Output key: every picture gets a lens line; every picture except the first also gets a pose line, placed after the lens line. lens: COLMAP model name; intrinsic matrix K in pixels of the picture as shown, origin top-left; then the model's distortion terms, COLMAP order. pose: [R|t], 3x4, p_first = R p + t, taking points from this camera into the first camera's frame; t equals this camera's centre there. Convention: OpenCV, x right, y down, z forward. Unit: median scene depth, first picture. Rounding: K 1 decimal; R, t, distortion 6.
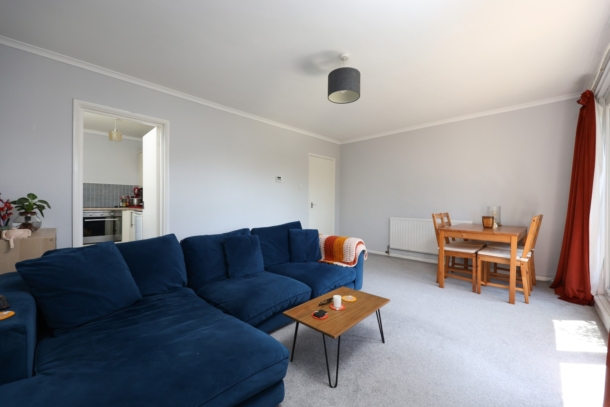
lens RADIAL K [[247.3, 0, 305.0], [0, 247.3, 203.5], [0, 0, 1]] dist [-0.000877, -0.000008]
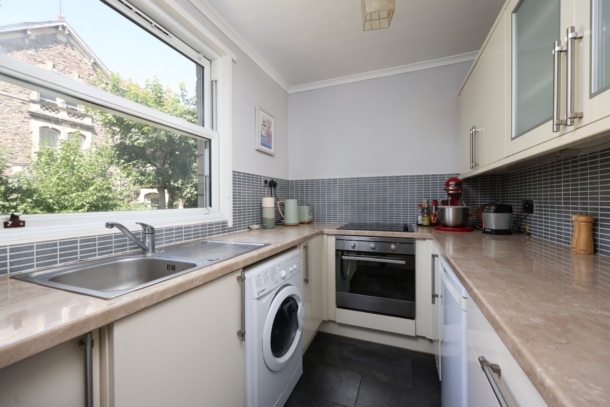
lens RADIAL K [[247.3, 0, 305.0], [0, 247.3, 203.5], [0, 0, 1]] dist [-0.000877, -0.000008]
pose [[0.386610, 0.003483, -0.922237, -0.431739], [0.007256, 0.999950, 0.006818, -0.030330], [0.922215, -0.009327, 0.386565, 0.662885]]
